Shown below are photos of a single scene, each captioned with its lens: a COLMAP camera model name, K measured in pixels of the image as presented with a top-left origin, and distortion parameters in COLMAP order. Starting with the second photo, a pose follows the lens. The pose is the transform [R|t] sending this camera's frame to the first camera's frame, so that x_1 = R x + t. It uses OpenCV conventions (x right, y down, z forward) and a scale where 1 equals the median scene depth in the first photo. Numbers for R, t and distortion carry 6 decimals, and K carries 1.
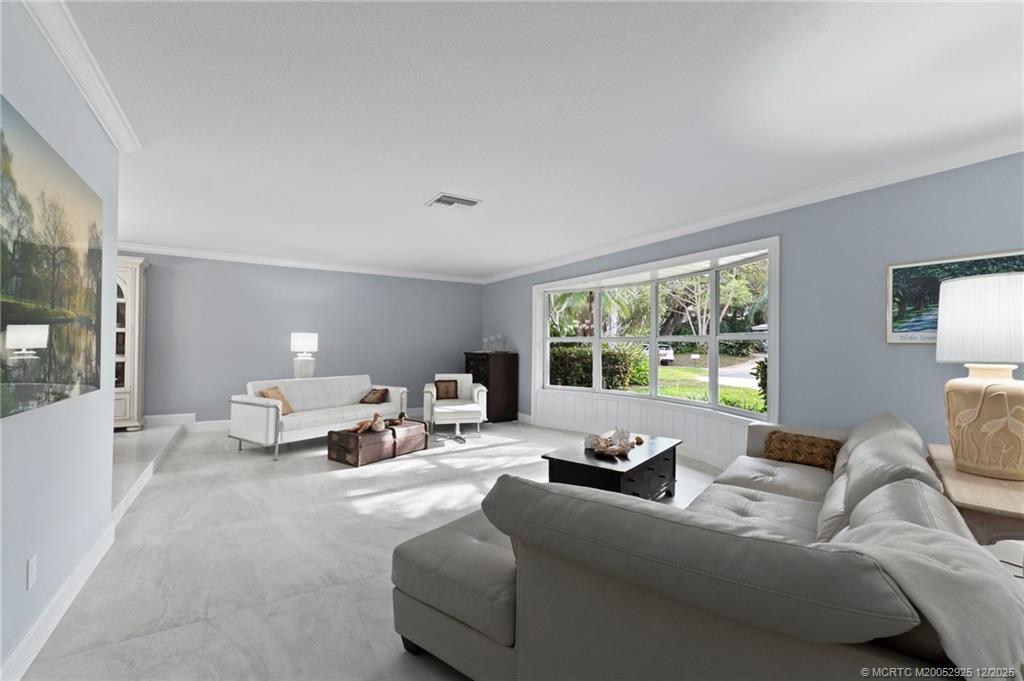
lens RADIAL K [[435.3, 0, 513.6], [0, 435.3, 339.5], [0, 0, 1]] dist [0.007017, -0.001480]
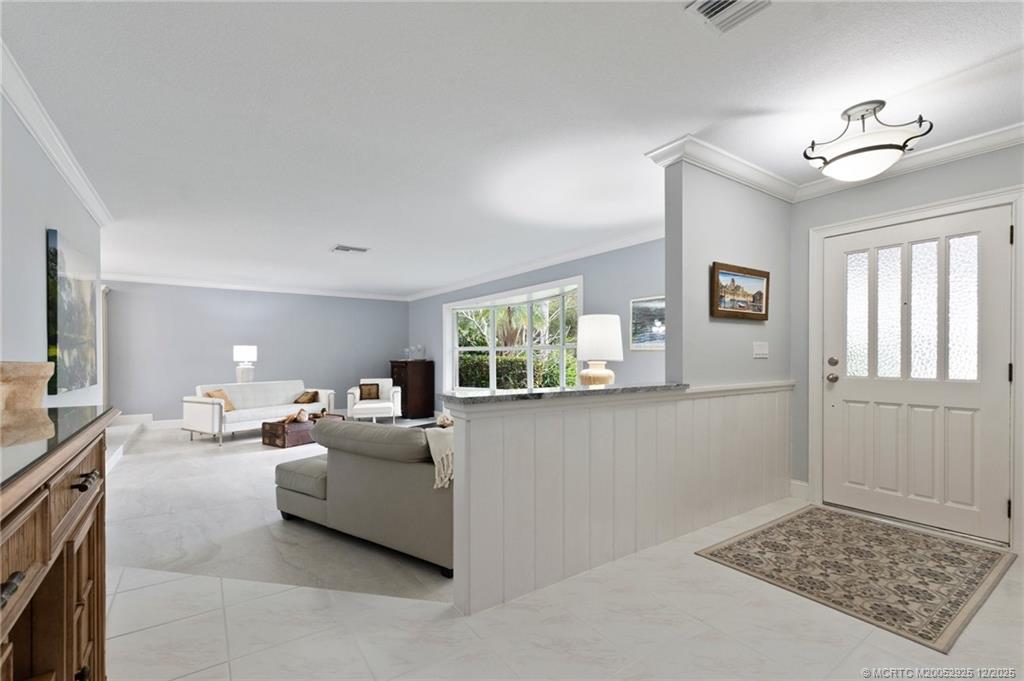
lens RADIAL K [[435.3, 0, 500.7], [0, 435.3, 356.6], [0, 0, 1]] dist [0.007017, -0.001480]
pose [[0.998440, -0.010807, 0.054785, 0.191744], [0.009756, 0.999764, 0.019412, -0.001948], [-0.054981, -0.018848, 0.998309, -0.293277]]
